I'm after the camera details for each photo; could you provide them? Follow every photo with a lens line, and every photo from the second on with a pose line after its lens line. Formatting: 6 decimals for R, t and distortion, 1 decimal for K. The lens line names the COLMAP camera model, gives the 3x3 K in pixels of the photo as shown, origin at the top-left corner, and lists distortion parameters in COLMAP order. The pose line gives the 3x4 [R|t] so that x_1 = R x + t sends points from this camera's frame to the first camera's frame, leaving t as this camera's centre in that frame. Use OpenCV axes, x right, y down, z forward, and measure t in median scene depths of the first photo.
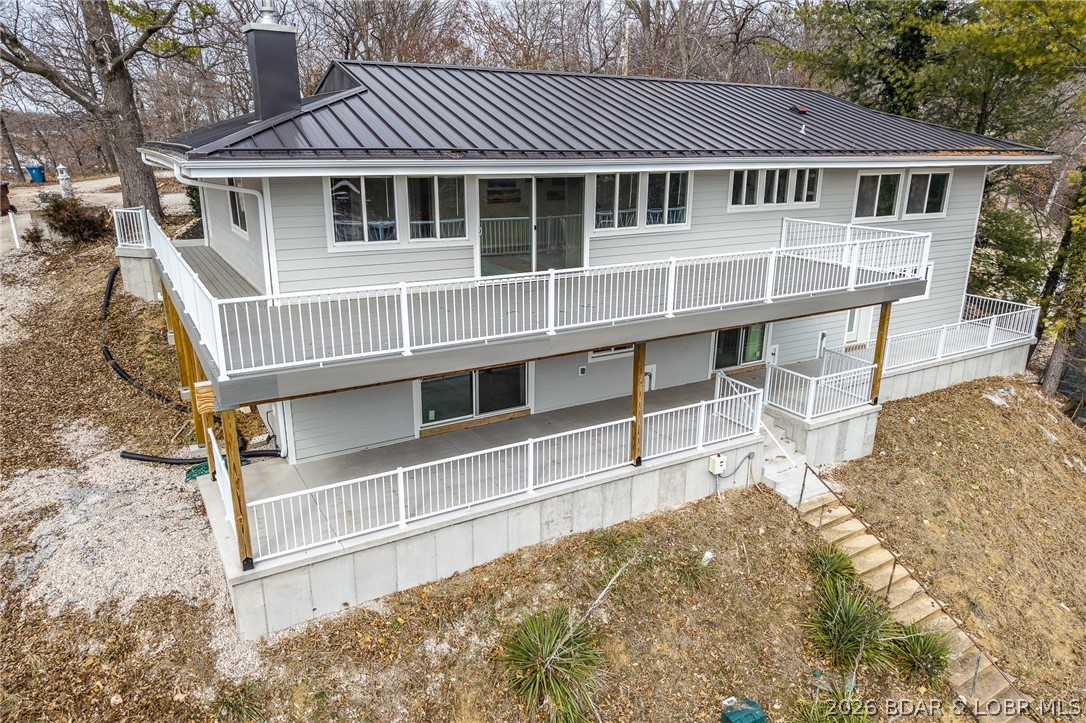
lens RADIAL K [[737.2, 0, 541.7], [0, 737.2, 364.9], [0, 0, 1]] dist [0.003366, 0.004871]
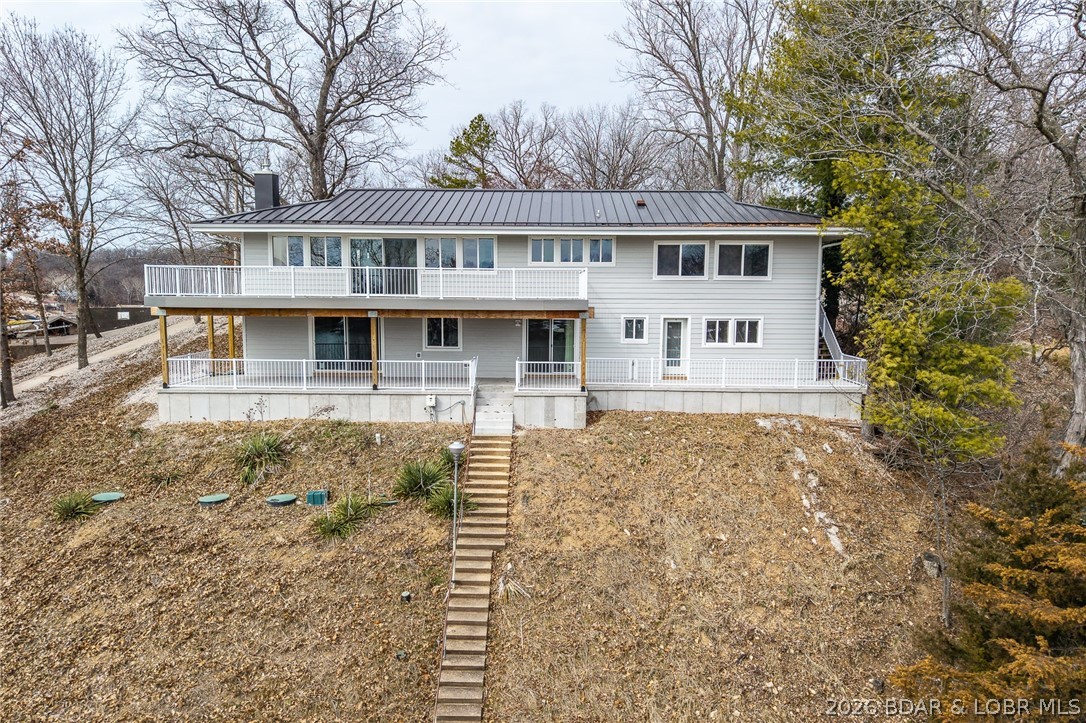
lens RADIAL K [[731.8, 0, 543.0], [0, 731.8, 361.5], [0, 0, 1]] dist [0.033145, -0.031678]
pose [[0.850266, 0.050588, -0.523917, 1.366608], [-0.152342, 0.976421, -0.152954, 0.272755], [0.503826, 0.209866, 0.837924, -0.277912]]
